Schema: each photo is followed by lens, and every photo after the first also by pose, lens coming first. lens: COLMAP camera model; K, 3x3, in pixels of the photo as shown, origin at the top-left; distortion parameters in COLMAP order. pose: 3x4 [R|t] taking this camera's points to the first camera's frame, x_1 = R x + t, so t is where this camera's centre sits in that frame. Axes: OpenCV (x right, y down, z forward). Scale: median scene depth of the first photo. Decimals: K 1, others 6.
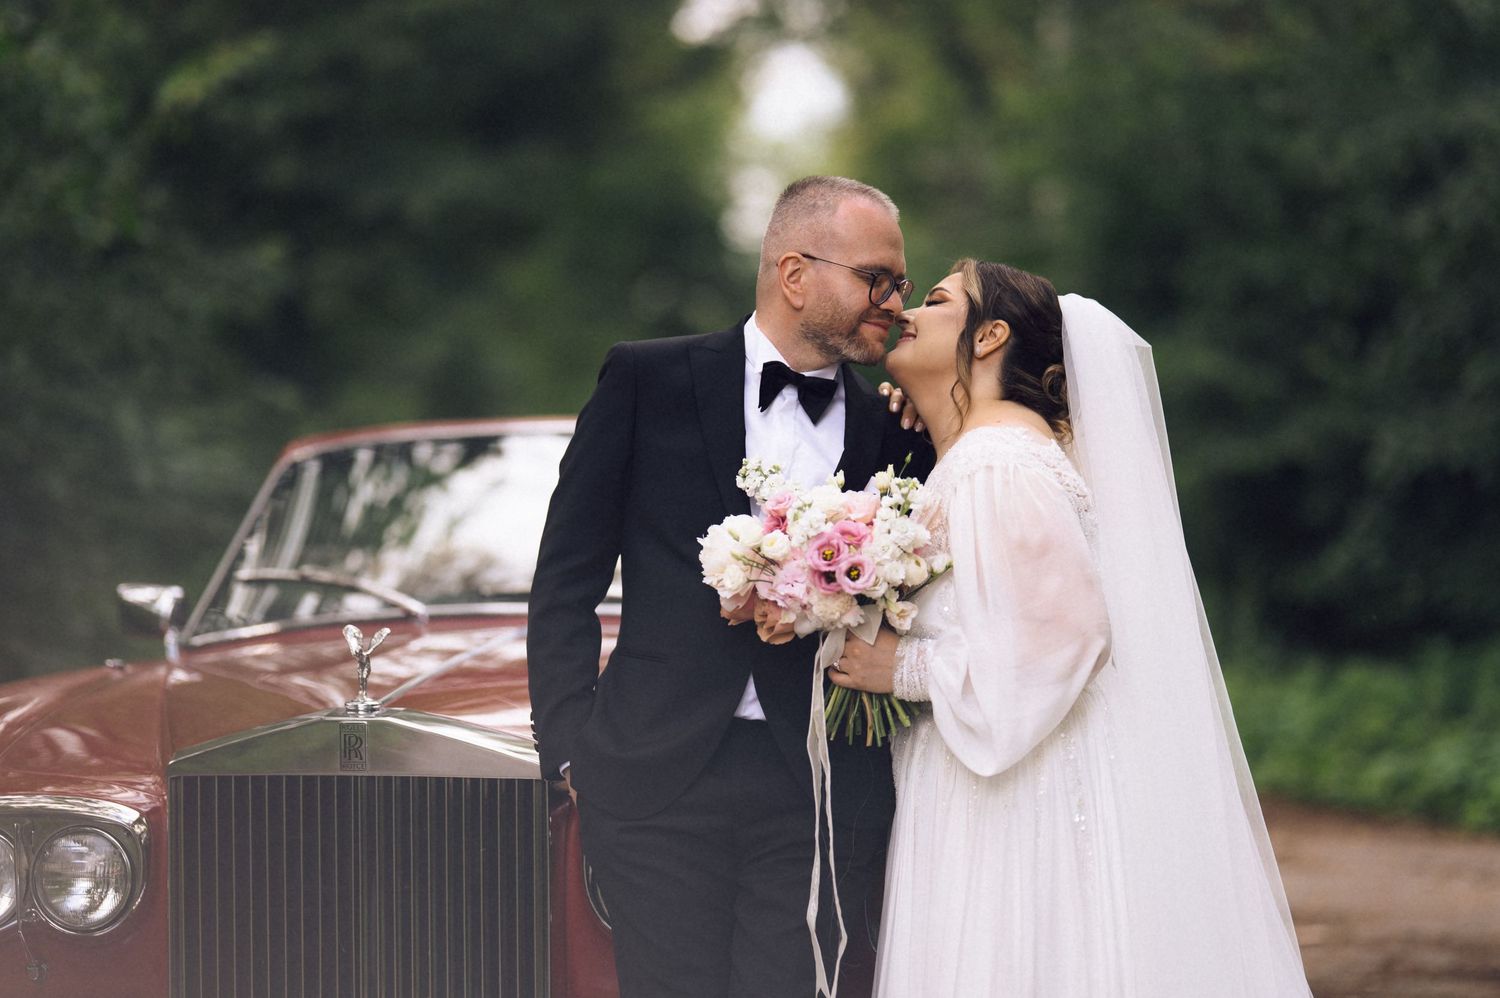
lens RADIAL K [[3693.8, 0, 750.0], [0, 3693.8, 499.0], [0, 0, 1]] dist [-0.175277, 1.467945]
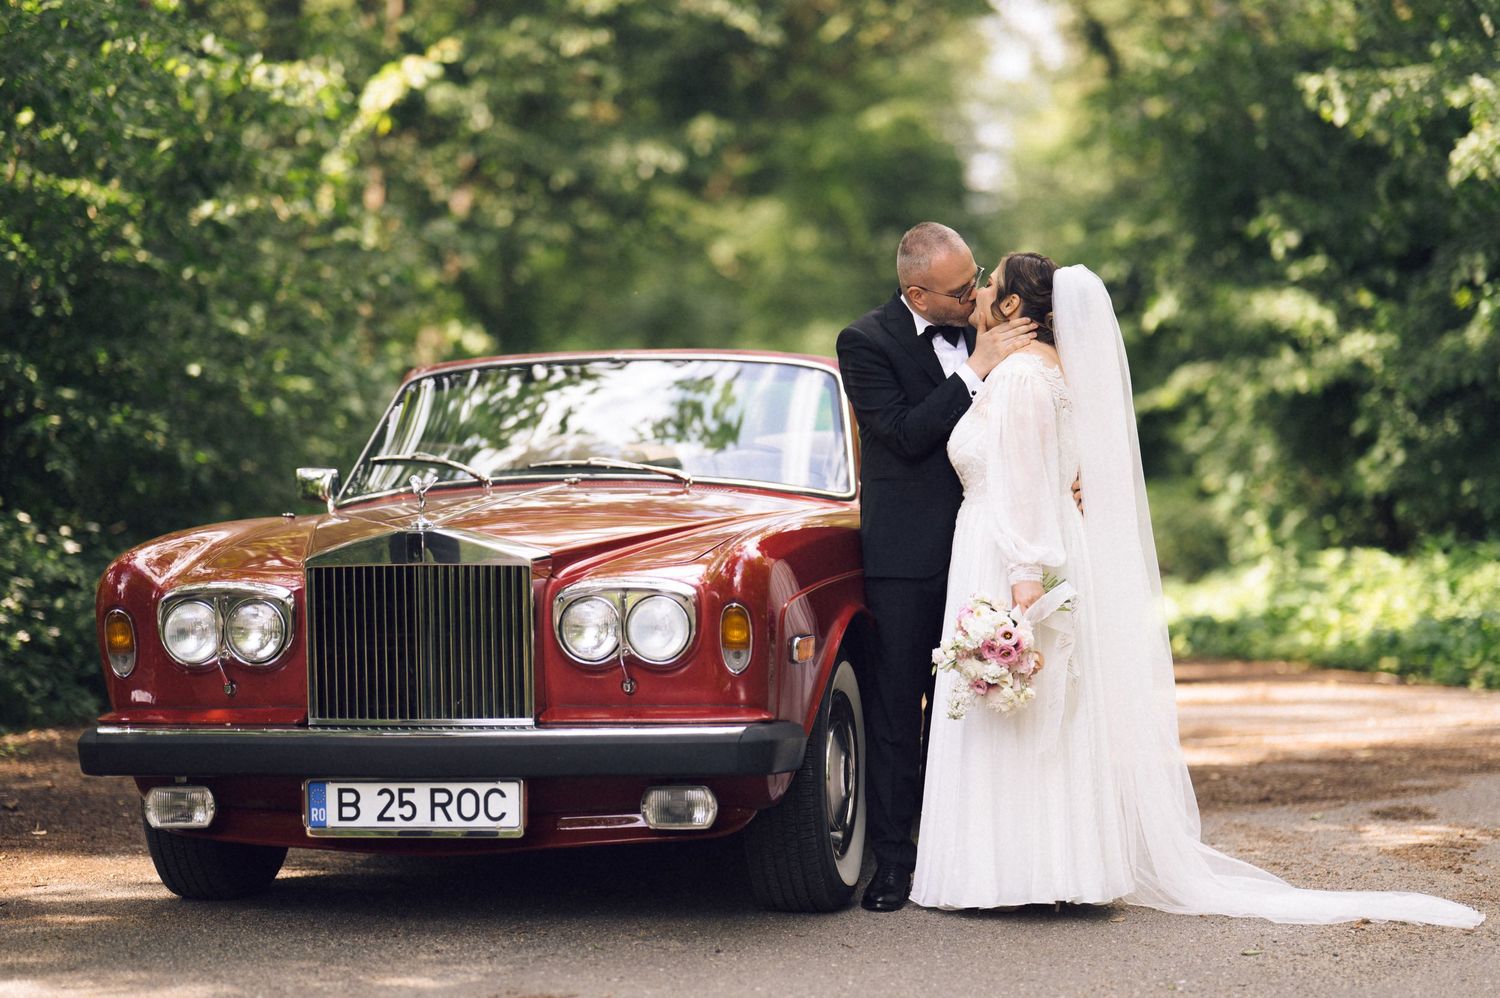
lens RADIAL K [[3579.7, 0, 750.0], [0, 3579.7, 499.0], [0, 0, 1]] dist [-0.008263, 0.789360]
pose [[0.998155, -0.013452, -0.059208, 0.136035], [0.014847, 0.999621, 0.023190, 0.009433], [0.058874, -0.024027, 0.997976, -0.592385]]
